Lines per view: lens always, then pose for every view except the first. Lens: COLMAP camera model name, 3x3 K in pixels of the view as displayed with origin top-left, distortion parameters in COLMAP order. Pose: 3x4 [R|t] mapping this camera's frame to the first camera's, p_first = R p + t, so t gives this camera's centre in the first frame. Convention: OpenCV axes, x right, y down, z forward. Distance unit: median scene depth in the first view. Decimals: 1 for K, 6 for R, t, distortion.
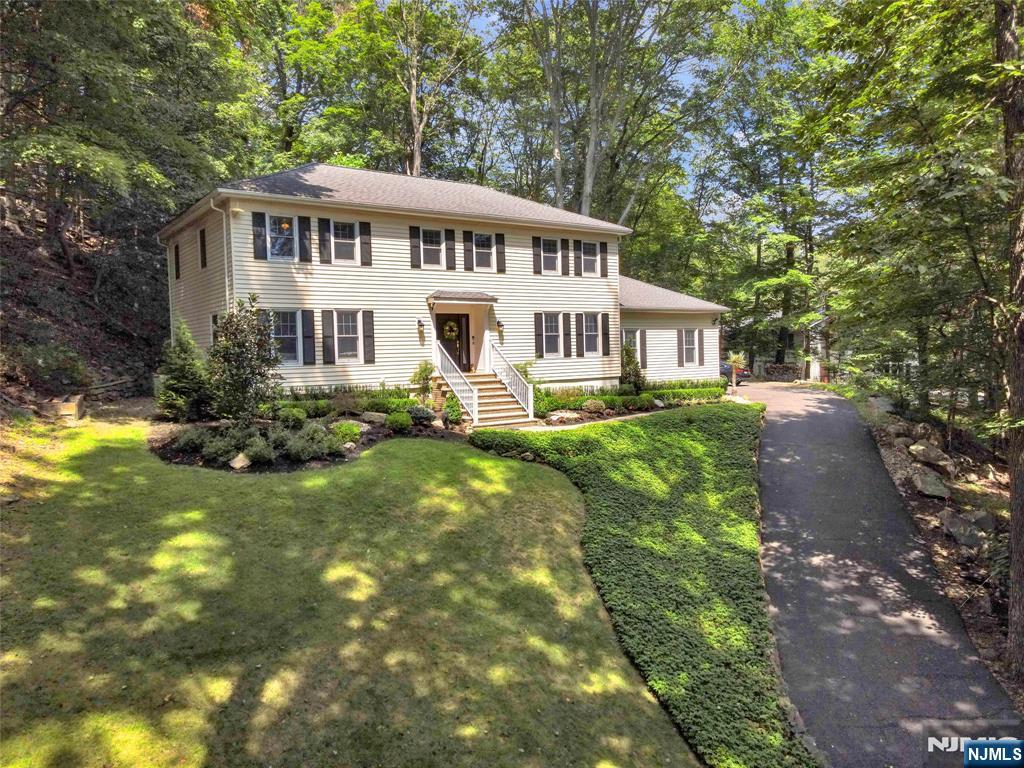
lens RADIAL K [[740.9, 0, 512.0], [0, 740.9, 384.0], [0, 0, 1]] dist [0.020358, 0.006324]
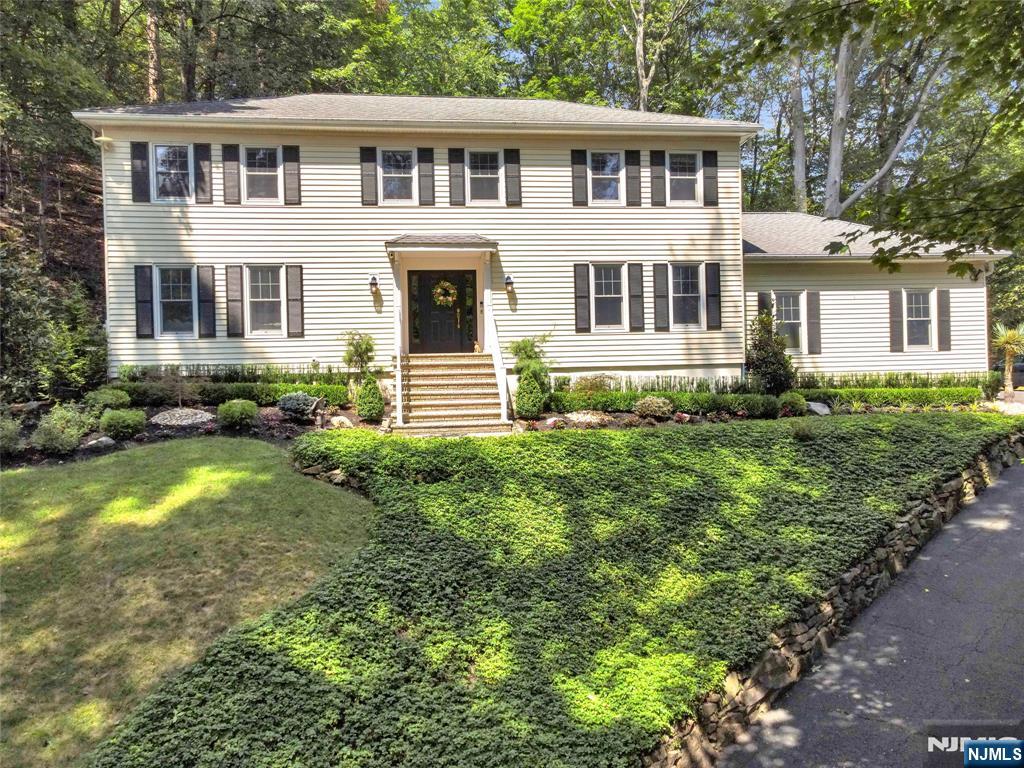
lens RADIAL K [[740.9, 0, 512.0], [0, 740.9, 384.0], [0, 0, 1]] dist [0.020358, 0.006324]
pose [[0.878498, 0.011025, -0.477619, 0.312095], [-0.019648, 0.999722, -0.013061, 0.021810], [0.477343, 0.020858, 0.878470, 0.408189]]
